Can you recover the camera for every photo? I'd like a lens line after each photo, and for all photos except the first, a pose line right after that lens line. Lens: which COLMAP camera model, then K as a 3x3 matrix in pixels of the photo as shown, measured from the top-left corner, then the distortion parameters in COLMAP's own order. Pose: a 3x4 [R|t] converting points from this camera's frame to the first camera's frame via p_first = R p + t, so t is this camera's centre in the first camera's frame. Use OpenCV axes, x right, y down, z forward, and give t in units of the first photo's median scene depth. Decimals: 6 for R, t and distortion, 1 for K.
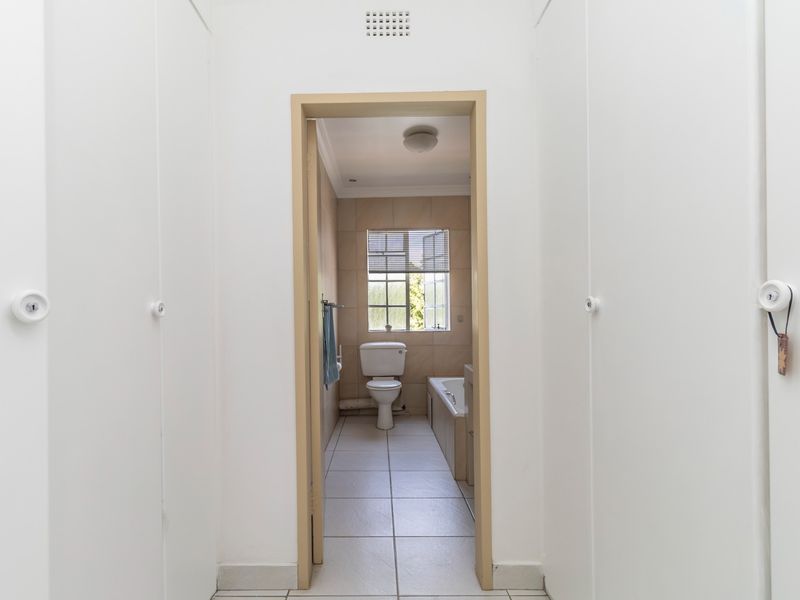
lens RADIAL K [[416.1, 0, 400.0], [0, 416.1, 300.0], [0, 0, 1]] dist [-0.013721, 0.000567]
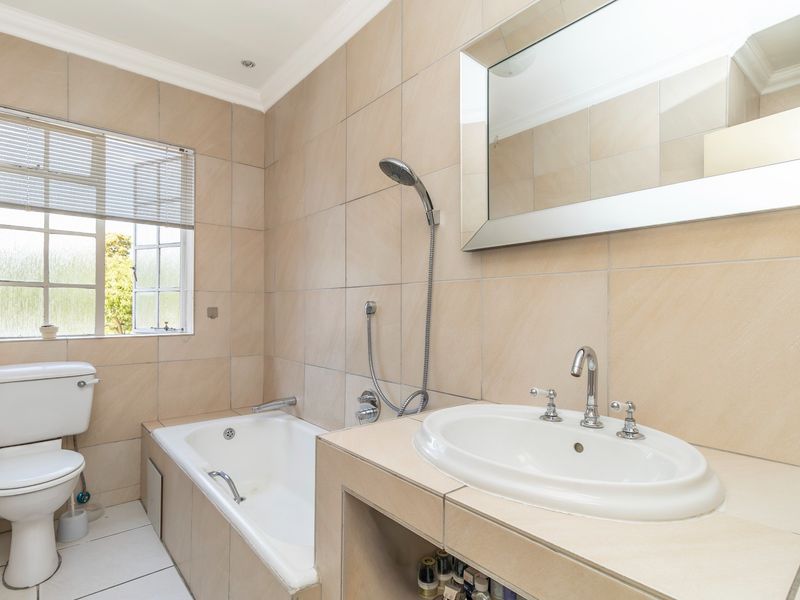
lens RADIAL K [[416.1, 0, 400.0], [0, 416.1, 300.0], [0, 0, 1]] dist [-0.013721, 0.000567]
pose [[0.784124, 0.018145, 0.620338, -0.006217], [-0.015499, 0.999833, -0.009653, 0.030231], [-0.620410, -0.002045, 0.784275, 0.396863]]
